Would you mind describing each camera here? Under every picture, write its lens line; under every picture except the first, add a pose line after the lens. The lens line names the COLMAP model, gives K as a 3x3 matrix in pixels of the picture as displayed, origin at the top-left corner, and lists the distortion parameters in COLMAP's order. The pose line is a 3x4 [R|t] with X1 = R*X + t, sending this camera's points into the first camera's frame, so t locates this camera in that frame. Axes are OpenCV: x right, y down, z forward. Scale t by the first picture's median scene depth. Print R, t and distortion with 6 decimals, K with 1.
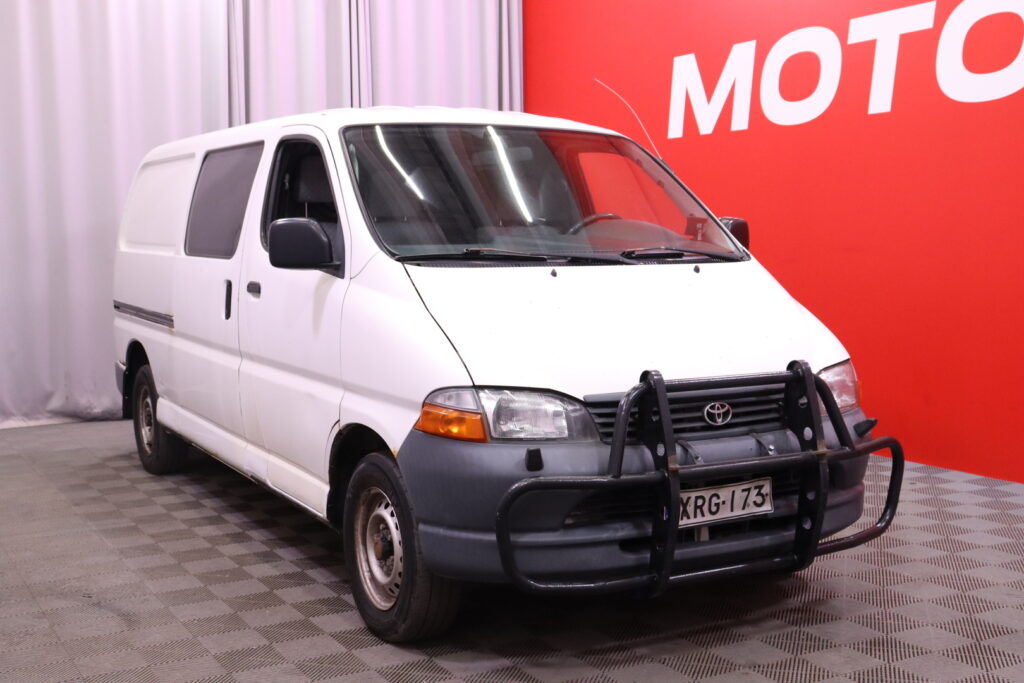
lens RADIAL K [[1283.5, 0, 516.8], [0, 1283.5, 335.6], [0, 0, 1]] dist [-0.072735, 0.000000]
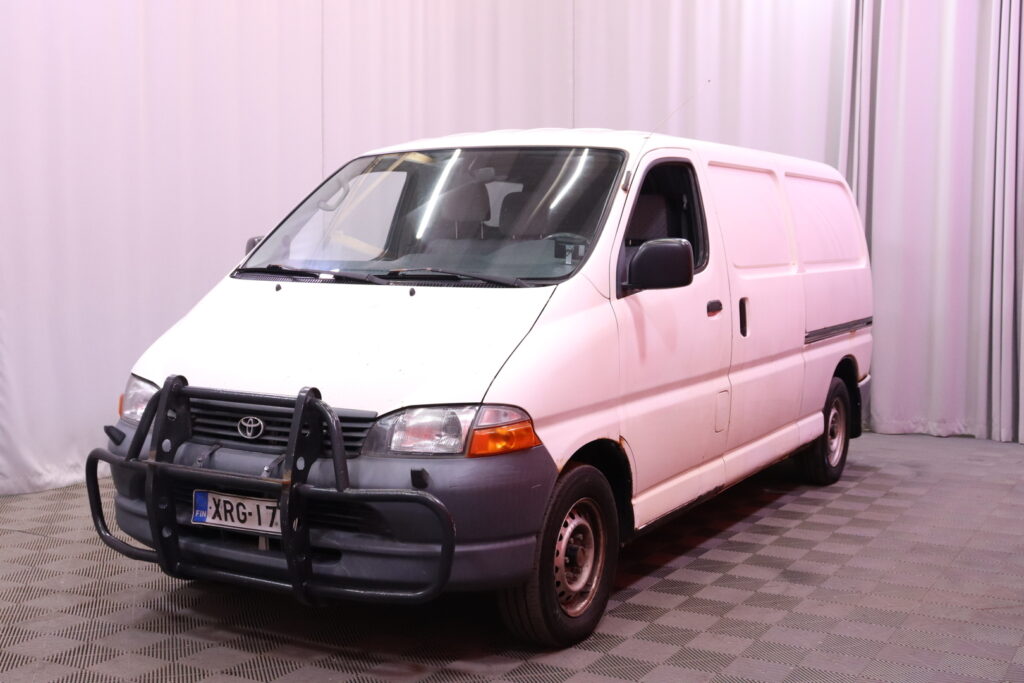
lens RADIAL K [[1283.5, 0, 513.3], [0, 1283.5, 347.3], [0, 0, 1]] dist [-0.072735, 0.000000]
pose [[0.516140, 0.083909, -0.852384, 1.144186], [-0.085155, 0.995286, 0.046413, -0.070131], [0.852260, 0.048629, 0.520853, 0.636649]]
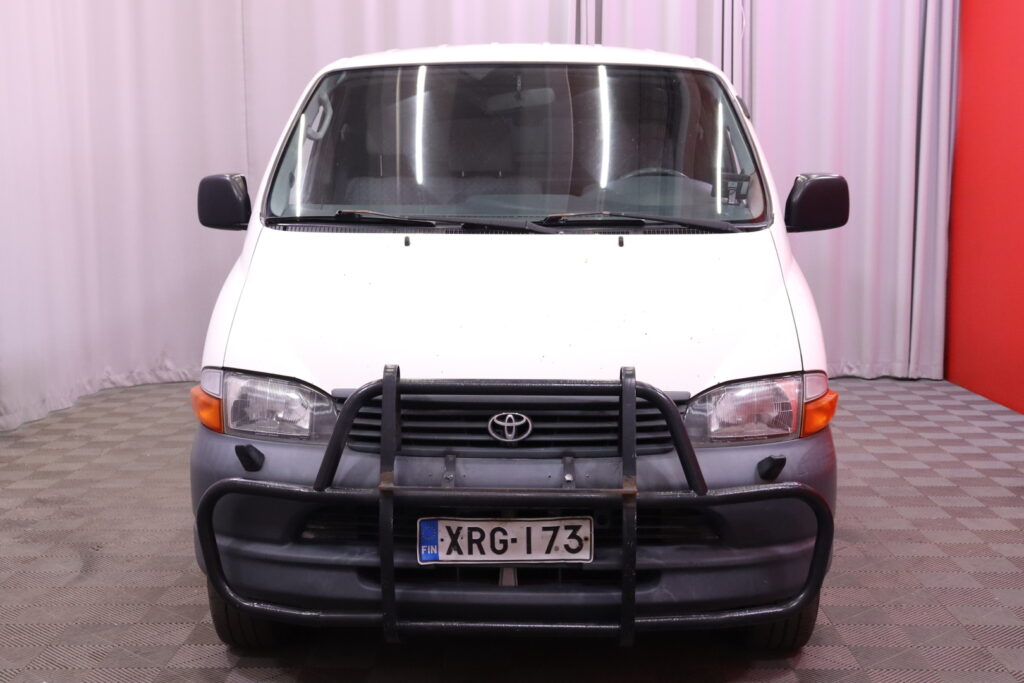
lens RADIAL K [[1421.3, 0, 509.1], [0, 1421.3, 346.1], [0, 0, 1]] dist [-0.120268, 0.000000]
pose [[0.858900, 0.065927, -0.507882, 0.593057], [-0.049471, 0.997723, 0.045850, -0.028120], [0.509748, -0.014256, 0.860206, 0.253228]]
